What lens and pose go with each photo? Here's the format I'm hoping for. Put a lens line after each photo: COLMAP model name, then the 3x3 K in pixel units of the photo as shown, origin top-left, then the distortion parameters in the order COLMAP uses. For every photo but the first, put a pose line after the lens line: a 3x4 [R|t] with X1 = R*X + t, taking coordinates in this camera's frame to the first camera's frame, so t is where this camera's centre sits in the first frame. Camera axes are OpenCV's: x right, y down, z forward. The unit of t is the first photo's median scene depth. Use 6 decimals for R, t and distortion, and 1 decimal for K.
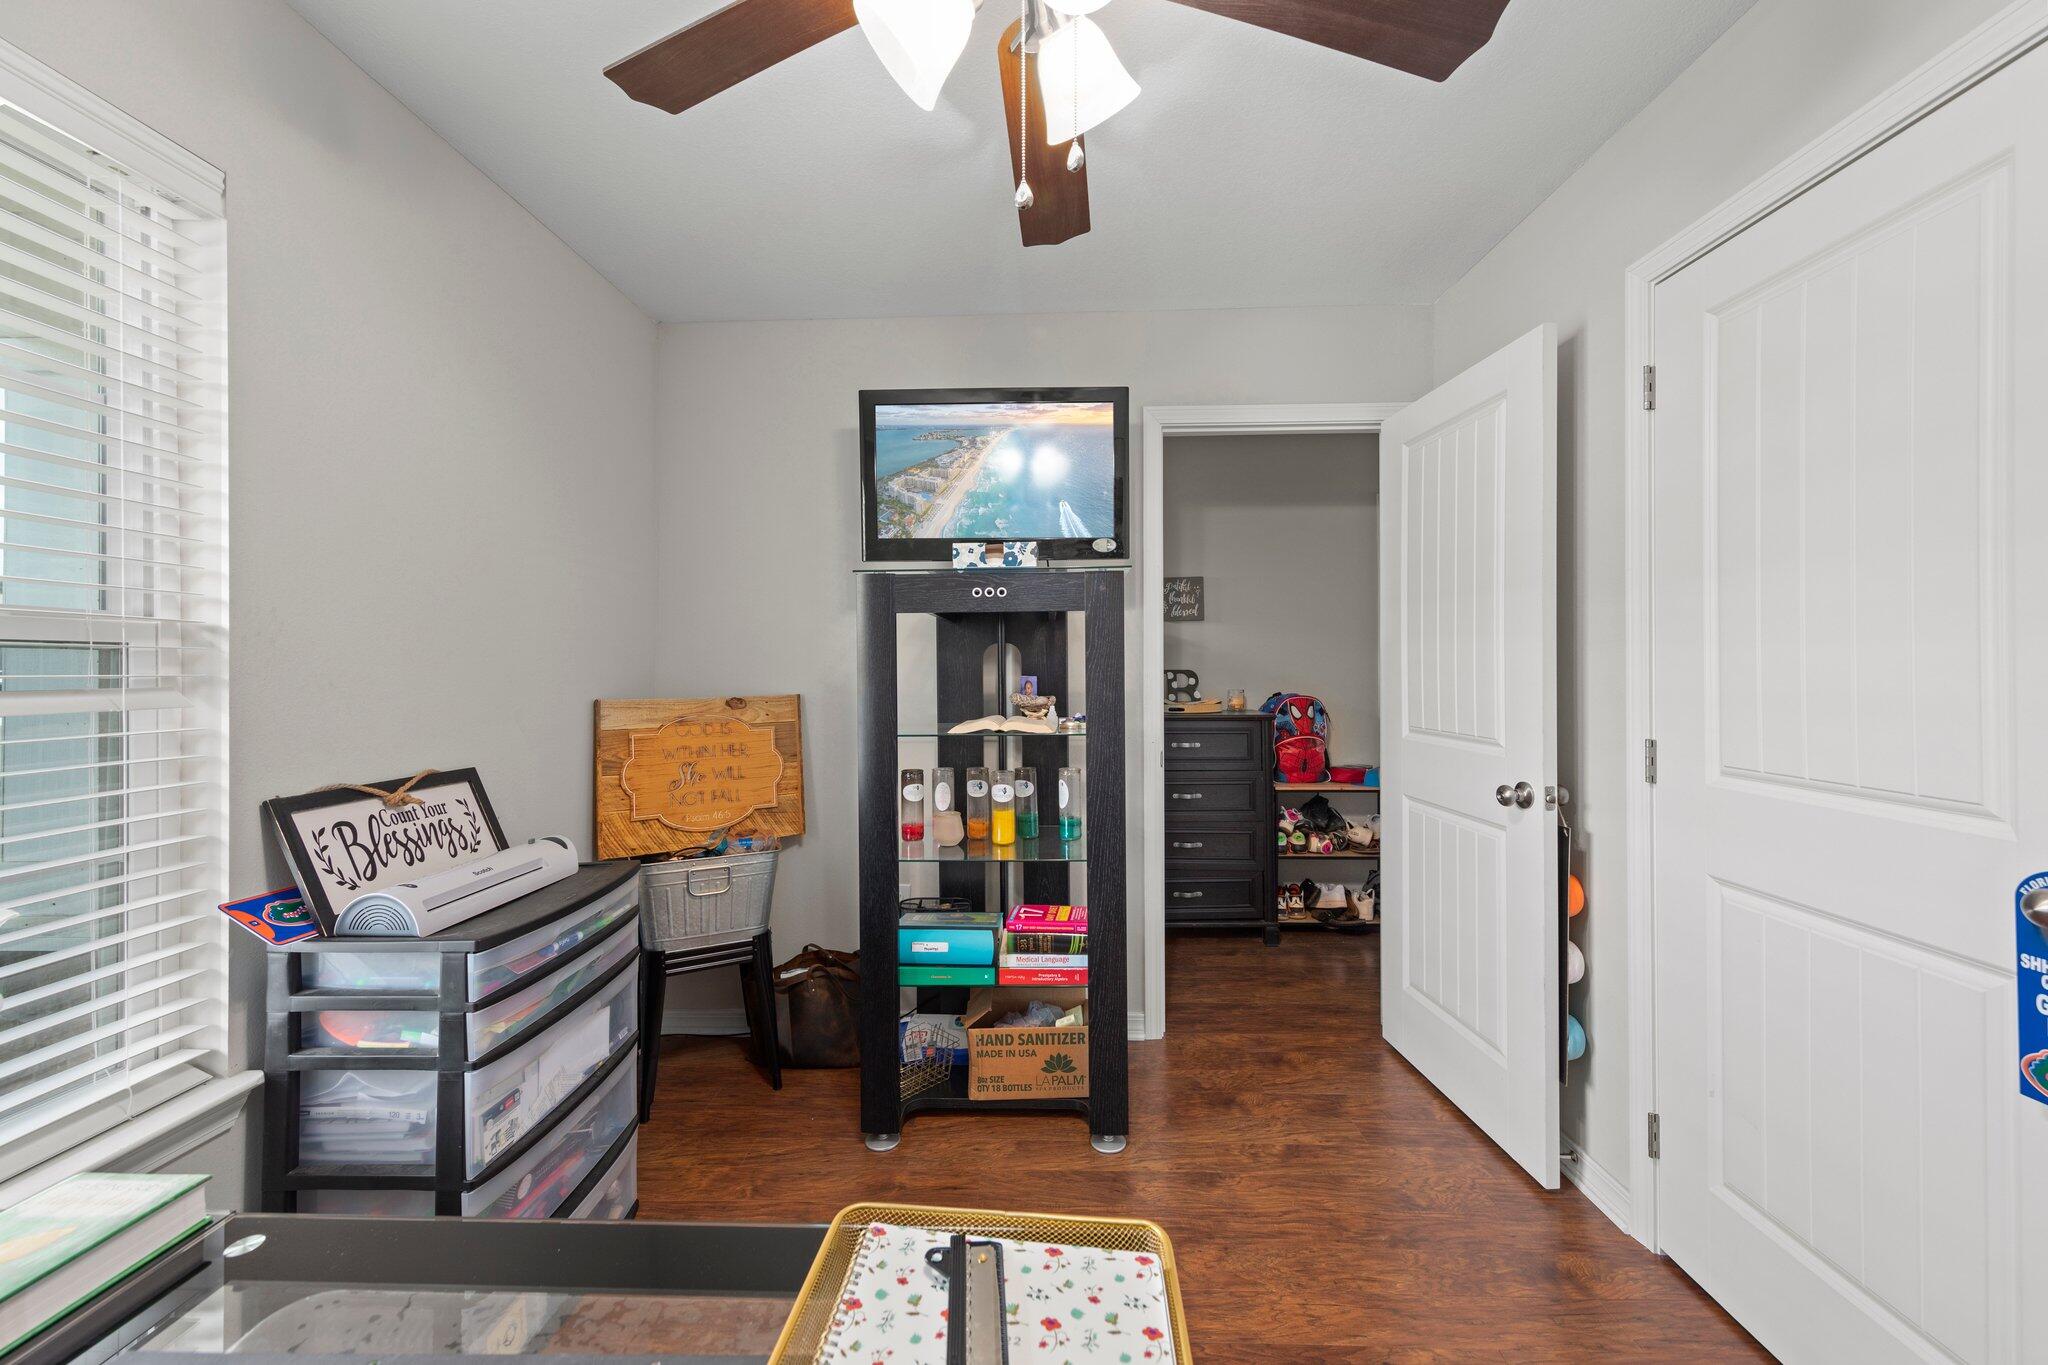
lens RADIAL K [[802.4, 0, 1021.7], [0, 802.4, 672.9], [0, 0, 1]] dist [0.003396, -0.000458]
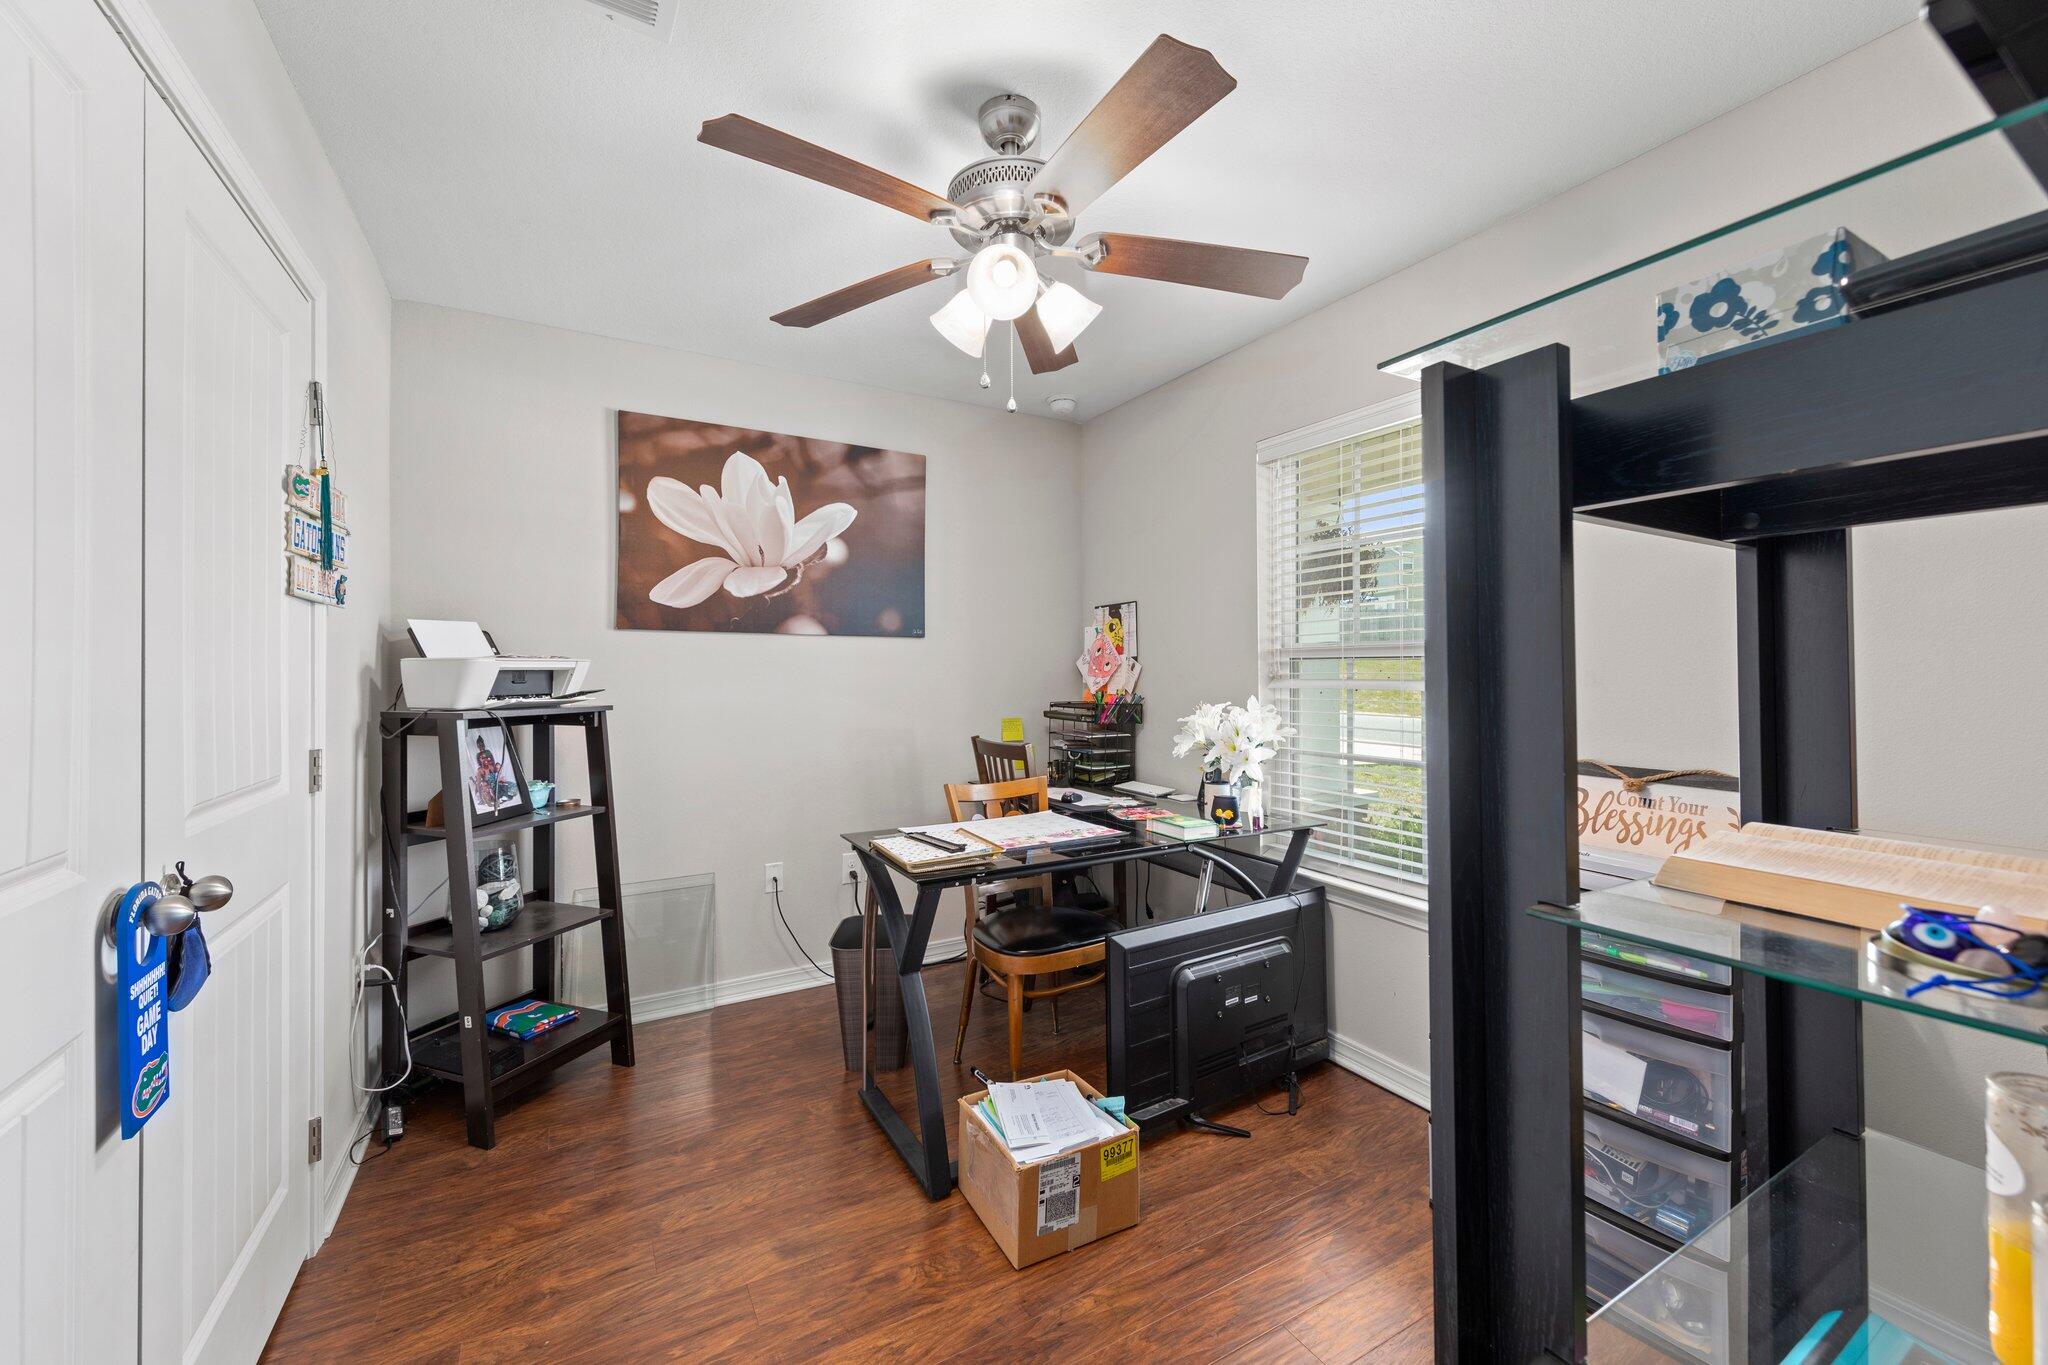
lens RADIAL K [[802.4, 0, 1029.7], [0, 802.4, 670.6], [0, 0, 1]] dist [0.003396, -0.000458]
pose [[-0.850554, 0.004195, -0.525871, 0.549423], [0.004365, 0.999990, 0.000918, -0.008315], [0.525870, -0.001515, -0.850564, 1.533537]]
